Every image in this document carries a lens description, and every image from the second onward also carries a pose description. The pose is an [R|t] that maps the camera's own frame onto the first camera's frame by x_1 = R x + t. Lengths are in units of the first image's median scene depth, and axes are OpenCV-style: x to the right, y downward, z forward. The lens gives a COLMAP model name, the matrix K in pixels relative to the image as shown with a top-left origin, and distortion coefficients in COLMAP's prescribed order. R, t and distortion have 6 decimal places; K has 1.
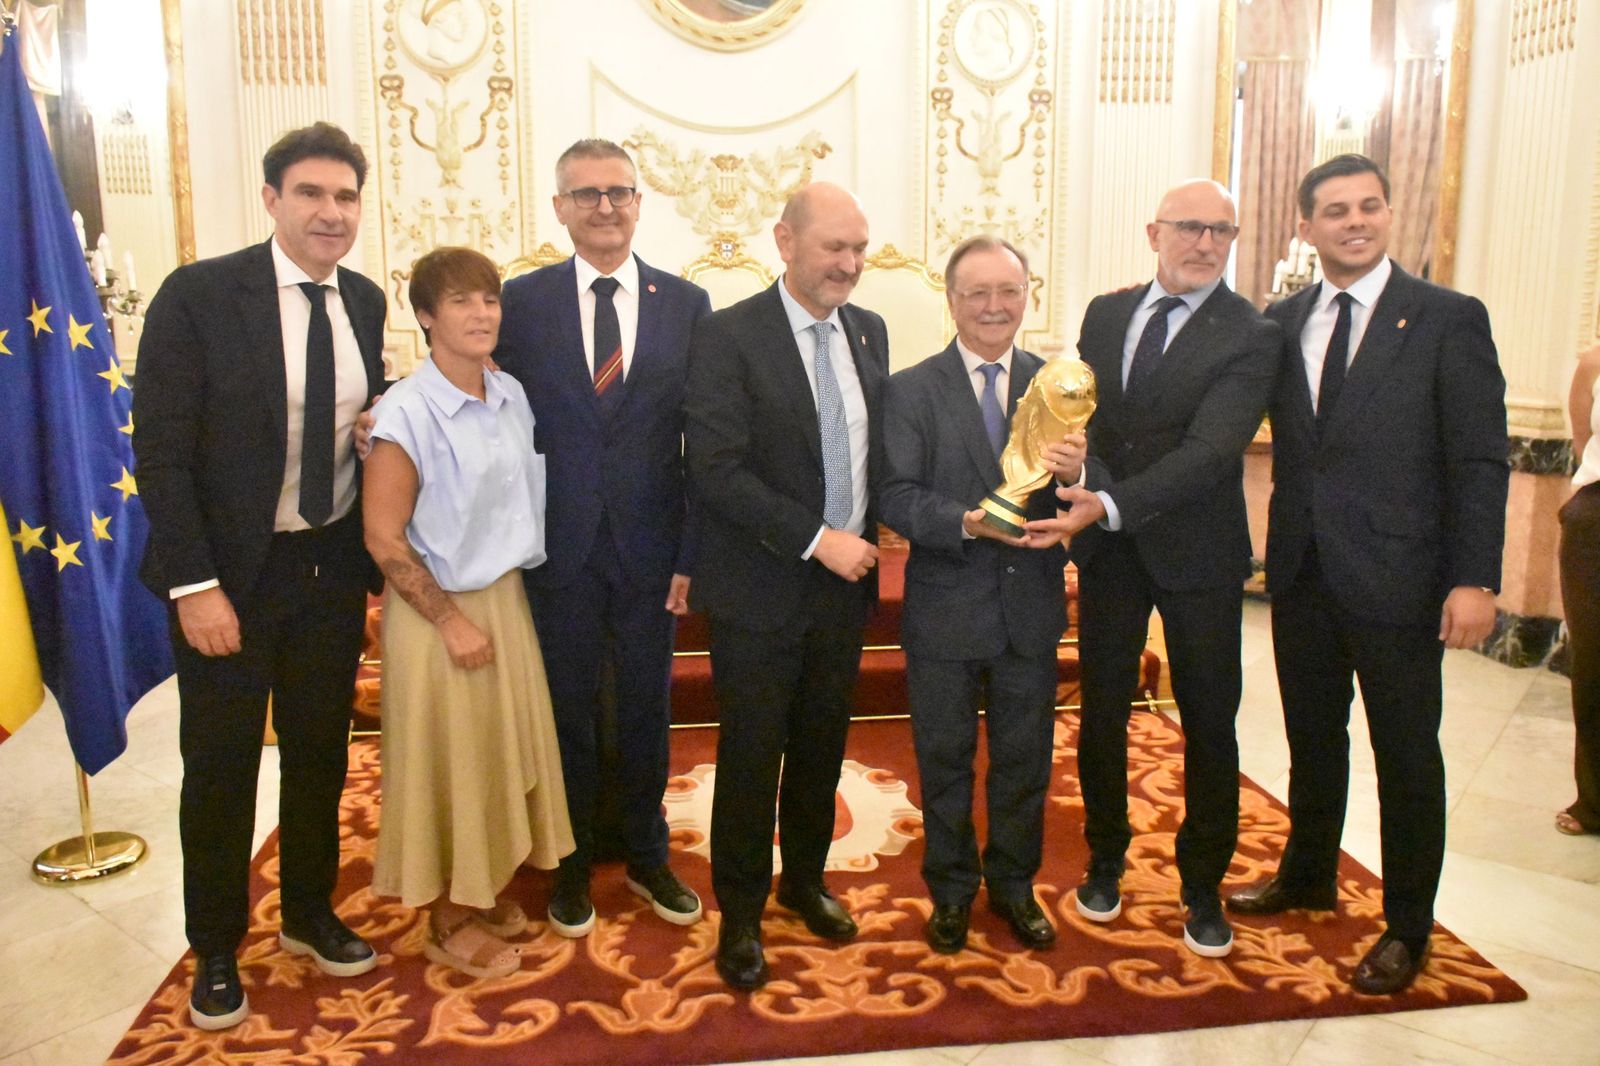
lens RADIAL K [[1219.7, 0, 800.0], [0, 1219.7, 533.0], [0, 0, 1]] dist [-0.024693, -0.003682]
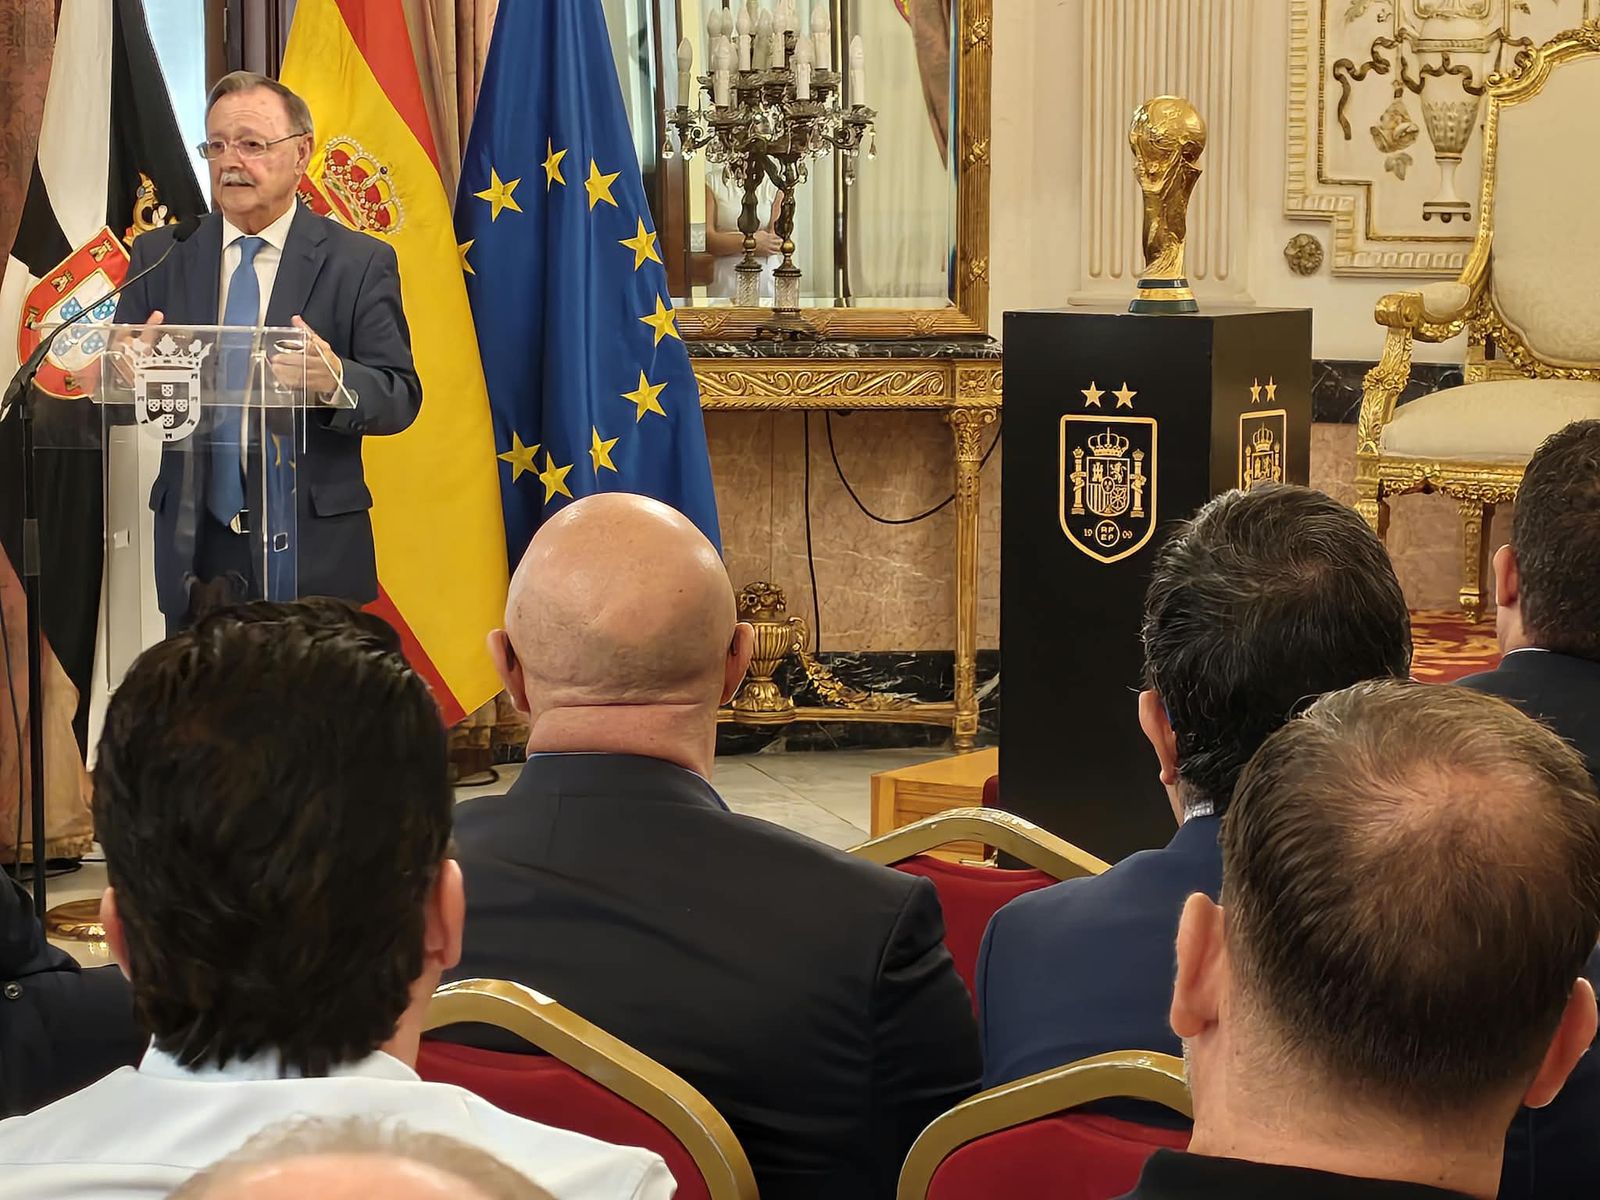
lens RADIAL K [[4387.3, 0, 800.0], [0, 4387.3, 600.0], [0, 0, 1]] dist [0.158174, 0.068273]
pose [[0.796827, 0.066867, -0.600496, 0.581328], [-0.107134, 0.993745, -0.031503, 0.081261], [0.594634, 0.089436, 0.799007, -0.540741]]
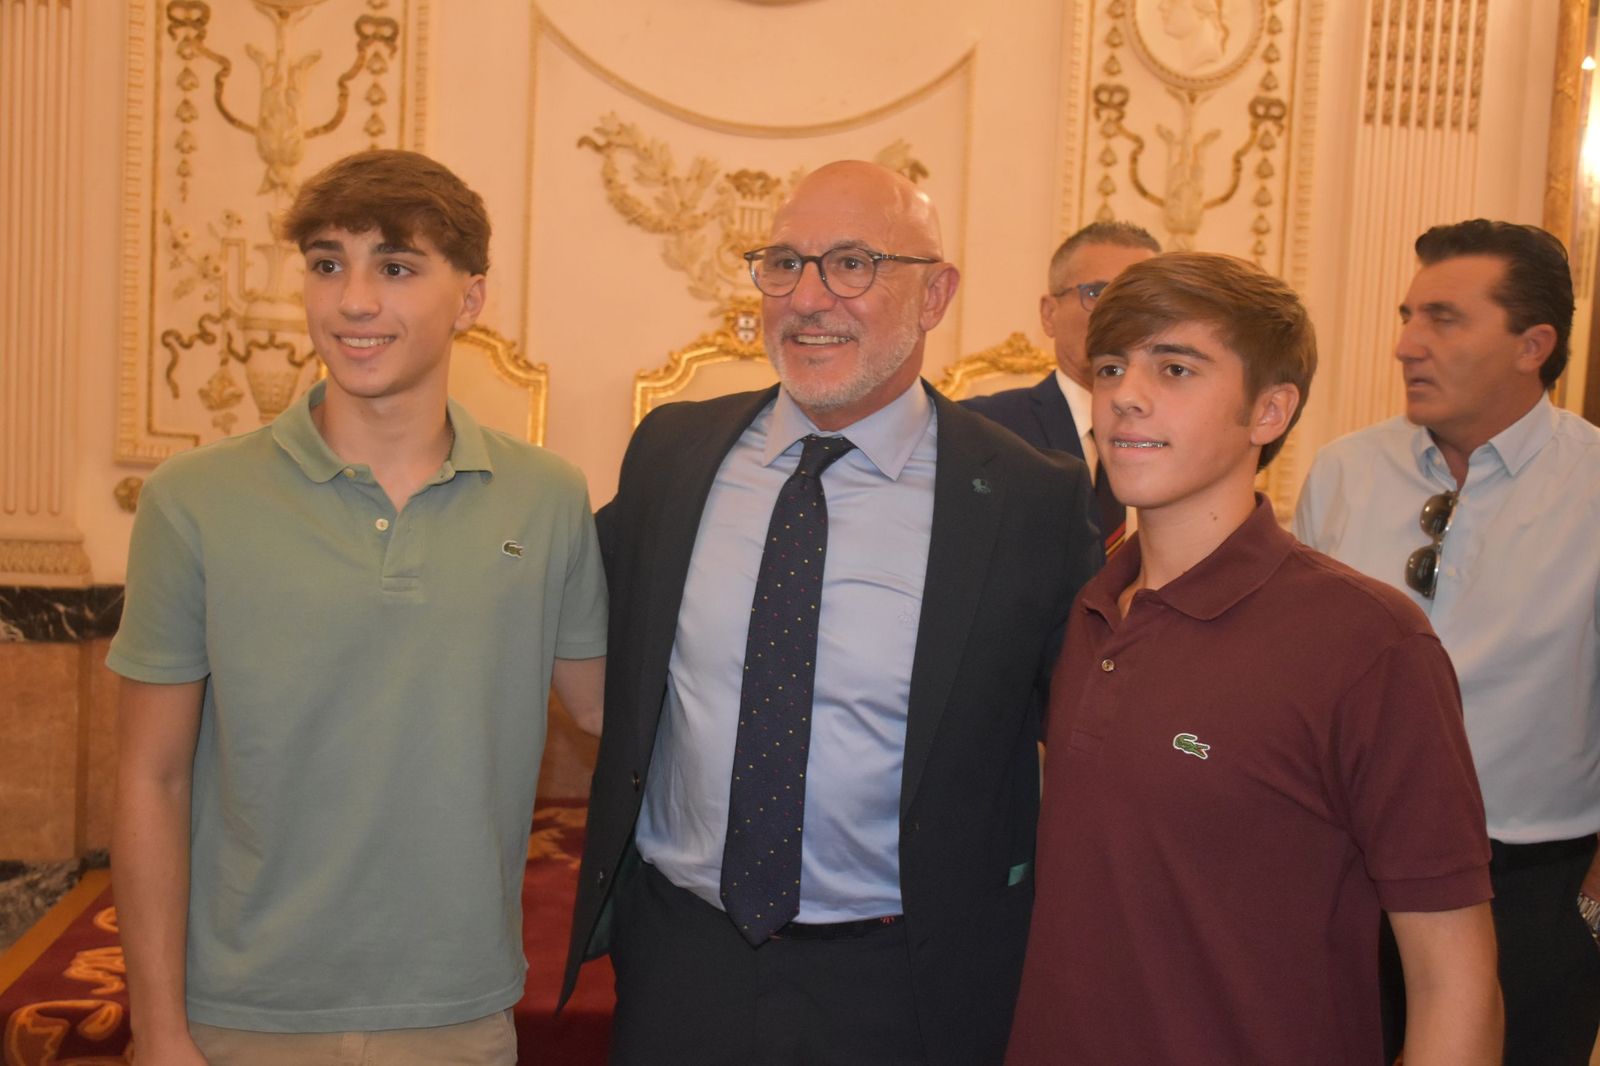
lens RADIAL K [[1540.4, 0, 800.0], [0, 1540.4, 533.0], [0, 0, 1]] dist [-0.014147, 0.020116]
pose [[0.998179, 0.048506, 0.035864, -0.056717], [-0.044355, 0.993089, -0.108657, -0.055297], [-0.040887, 0.106869, 0.993432, 0.275088]]
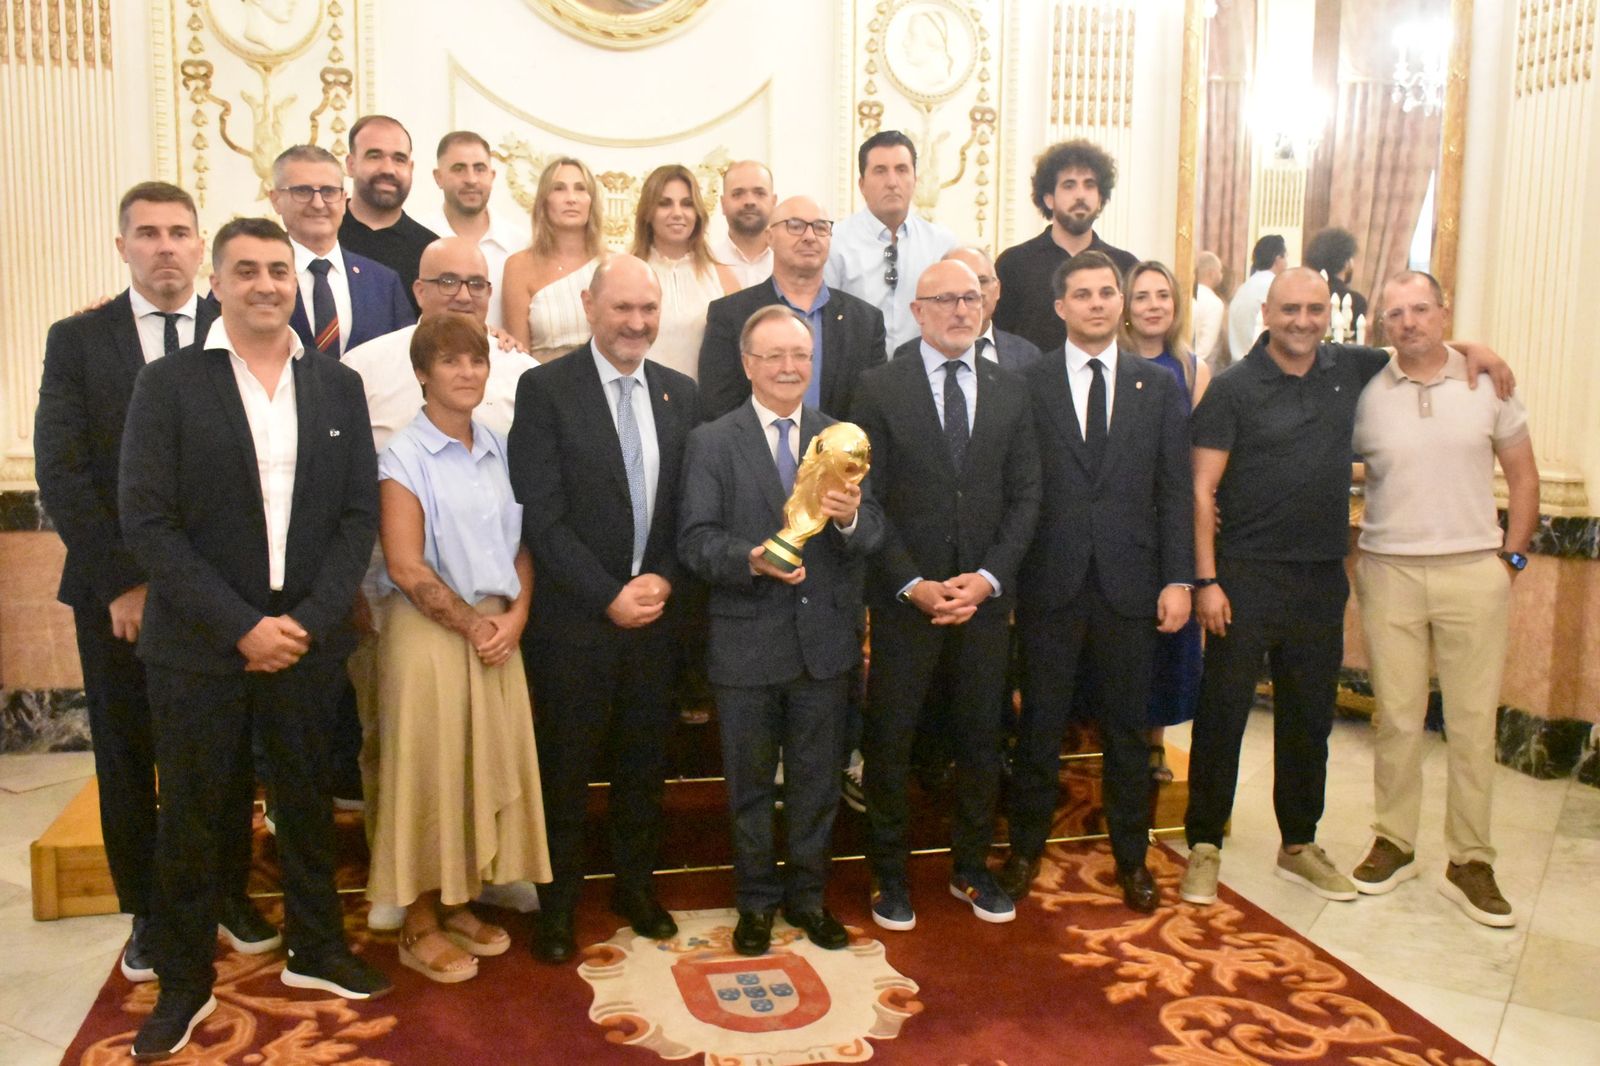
lens RADIAL K [[1451.3, 0, 800.0], [0, 1451.3, 533.0], [0, 0, 1]] dist [-0.013383, 0.016218]
pose [[0.992531, -0.000356, 0.121993, -0.057119], [0.007239, 0.998406, -0.055982, -0.009575], [-0.121778, 0.056447, 0.990951, 0.021091]]
